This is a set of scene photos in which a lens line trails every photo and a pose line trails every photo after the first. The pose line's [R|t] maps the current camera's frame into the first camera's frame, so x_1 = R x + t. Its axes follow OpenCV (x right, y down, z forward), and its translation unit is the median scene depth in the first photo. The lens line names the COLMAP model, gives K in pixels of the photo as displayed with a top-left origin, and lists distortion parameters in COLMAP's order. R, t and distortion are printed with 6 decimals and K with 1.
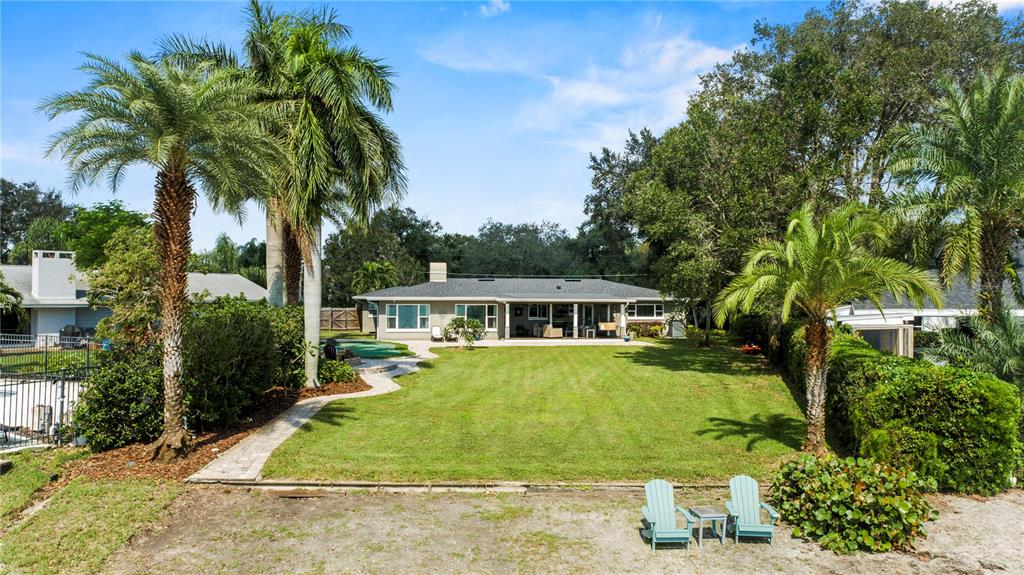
lens RADIAL K [[711.3, 0, 512.0], [0, 711.3, 287.5], [0, 0, 1]] dist [-0.002300, -0.001078]
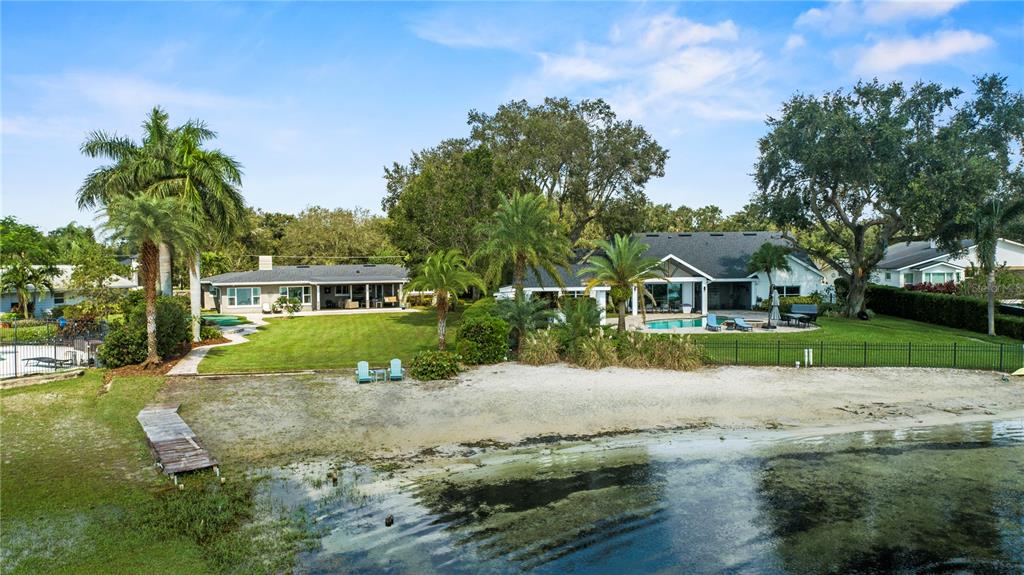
lens RADIAL K [[711.3, 0, 512.0], [0, 711.3, 287.5], [0, 0, 1]] dist [-0.002300, -0.001078]
pose [[0.971131, -0.024242, 0.237312, 0.032458], [0.013452, 0.998805, 0.046981, -0.034992], [-0.238168, -0.042433, 0.970297, -0.471509]]
